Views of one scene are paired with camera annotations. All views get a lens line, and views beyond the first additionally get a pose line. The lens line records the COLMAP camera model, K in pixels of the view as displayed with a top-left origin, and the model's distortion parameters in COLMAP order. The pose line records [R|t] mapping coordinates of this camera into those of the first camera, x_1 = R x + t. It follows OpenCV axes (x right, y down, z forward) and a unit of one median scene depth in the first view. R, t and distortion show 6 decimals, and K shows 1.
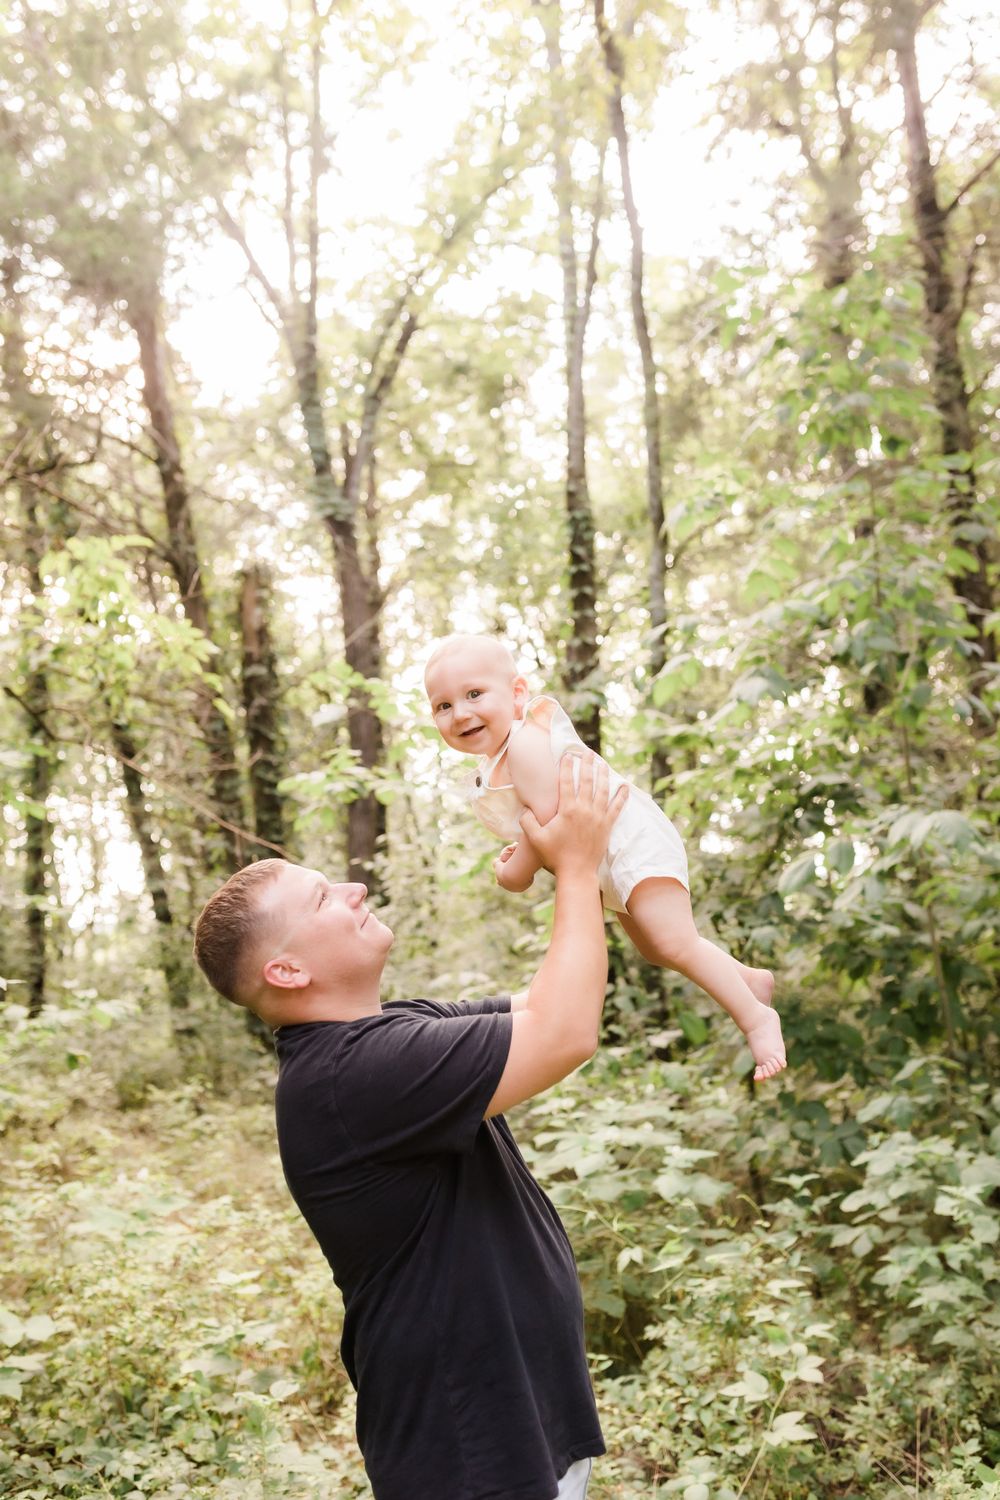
lens RADIAL K [[1441.4, 0, 484.5], [0, 1441.4, 752.2], [0, 0, 1]] dist [-0.001337, 0.019162]
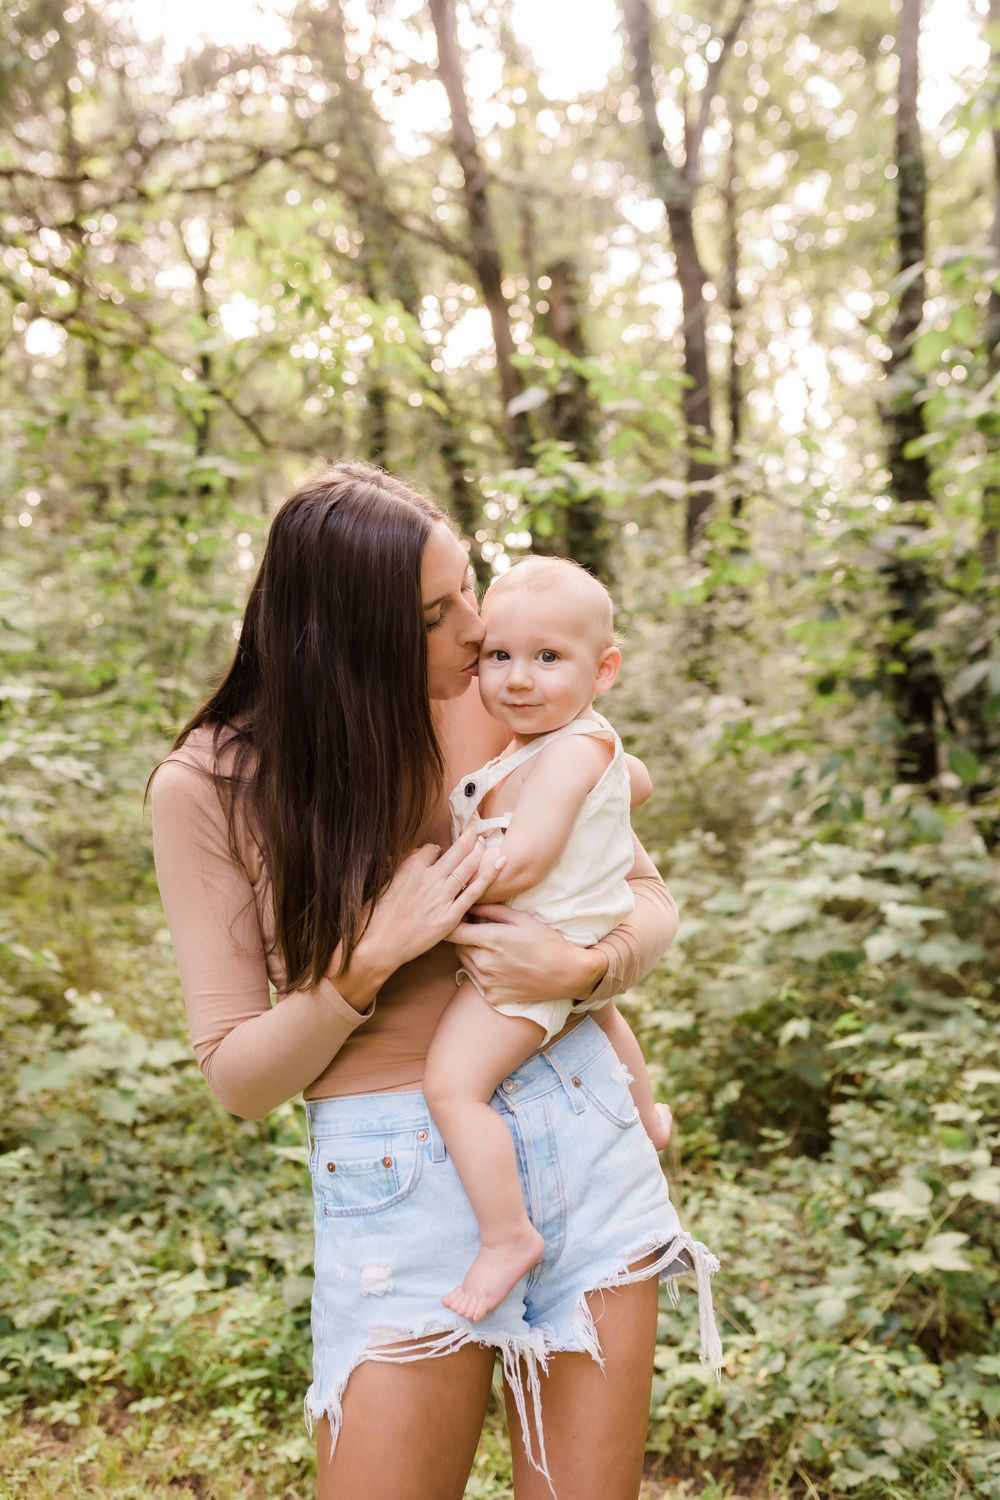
lens RADIAL K [[1441.4, 0, 484.5], [0, 1441.4, 752.2], [0, 0, 1]] dist [-0.001337, 0.019162]
pose [[0.963483, 0.021287, -0.266922, 0.033764], [0.028827, 0.982796, 0.182432, 0.007491], [0.266213, -0.183464, 0.946294, 0.042993]]
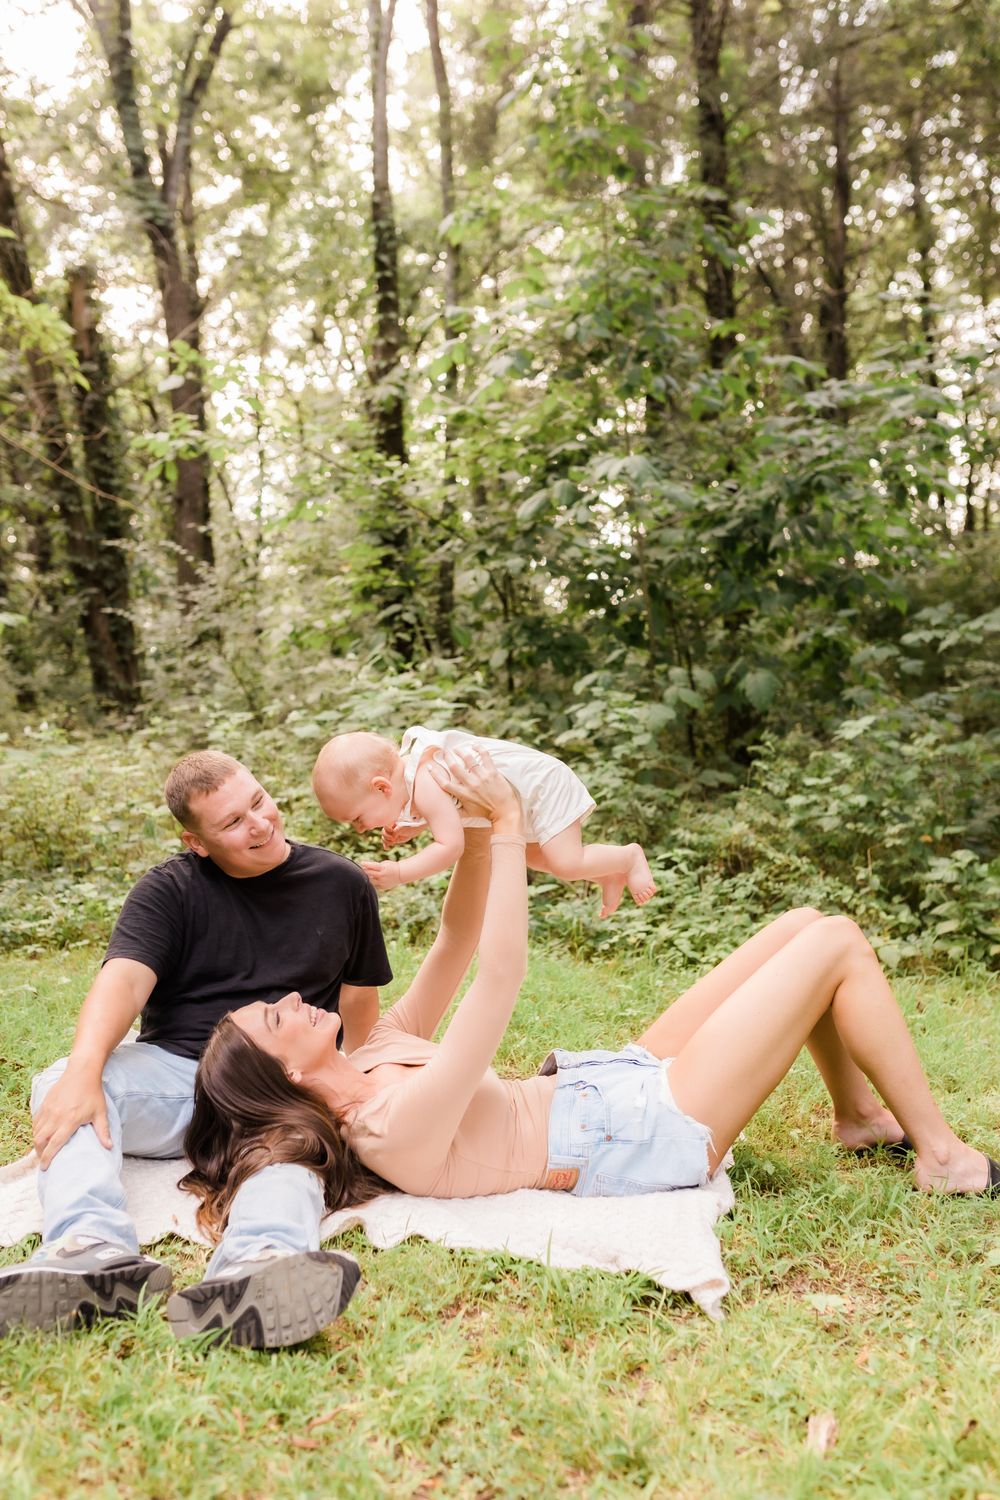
lens RADIAL K [[1407.2, 0, 500.0], [0, 1407.2, 750.0], [0, 0, 1]] dist [0.011421, 0.015905]
pose [[0.991102, -0.013297, 0.132438, 0.002735], [-0.011820, 0.982274, 0.187077, 0.017874], [-0.132578, -0.186978, 0.973377, -0.092167]]
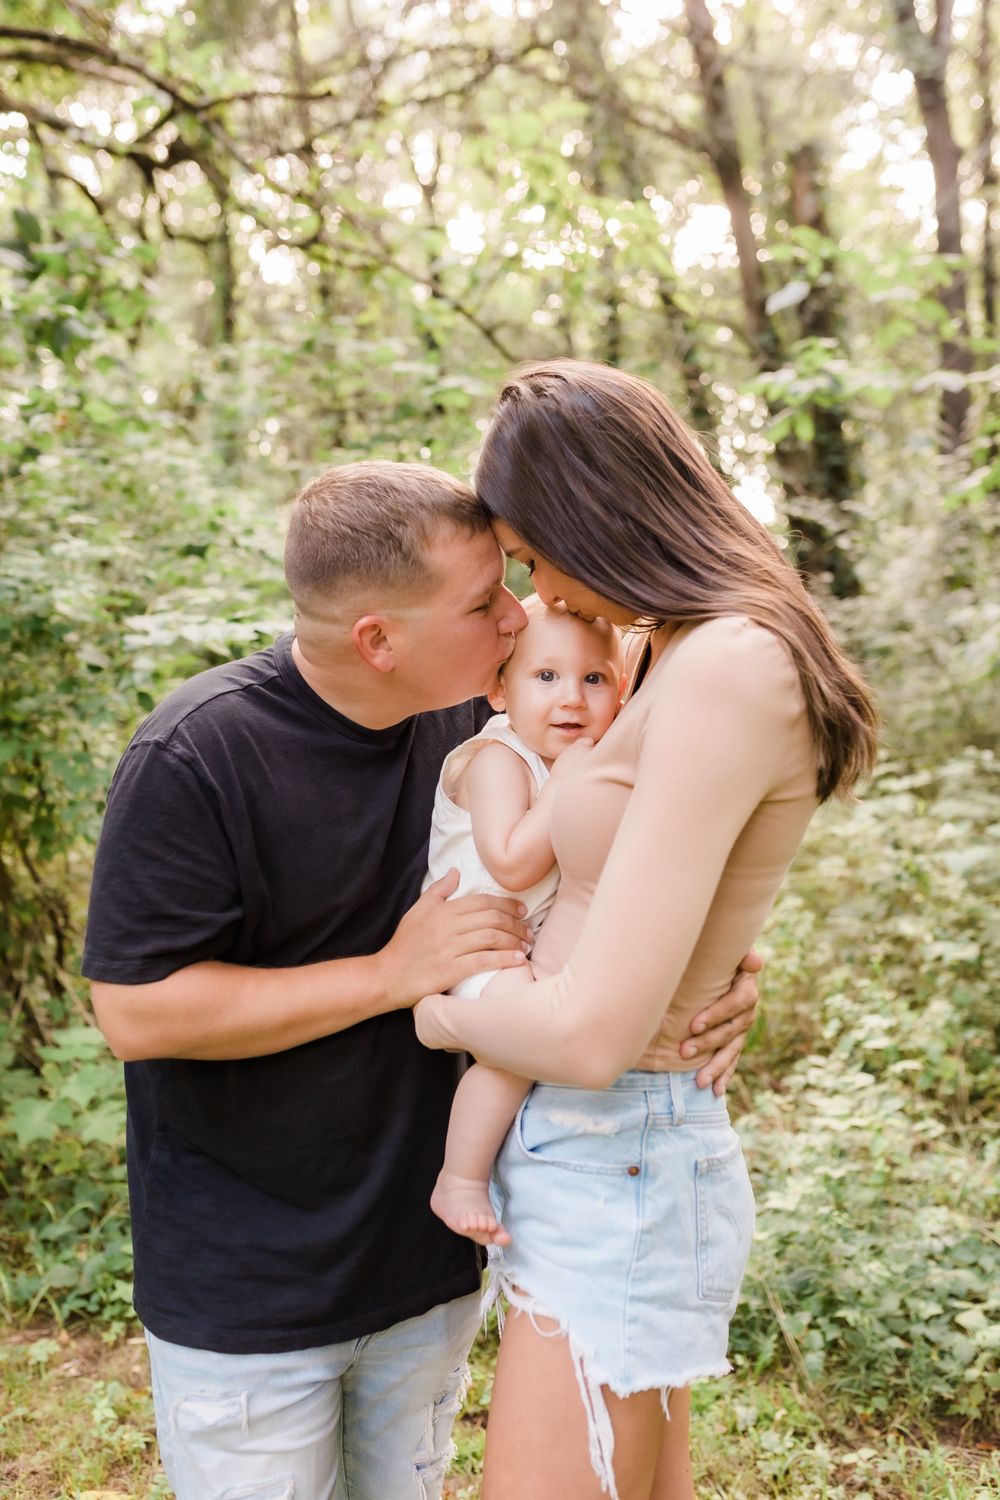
lens RADIAL K [[1441.4, 0, 484.5], [0, 1441.4, 752.2], [0, 0, 1]] dist [-0.001337, 0.019162]
pose [[0.908227, 0.024207, -0.417778, 0.027782], [0.080624, 0.969501, 0.231447, 0.007082], [0.410638, -0.243889, 0.878575, 0.047846]]
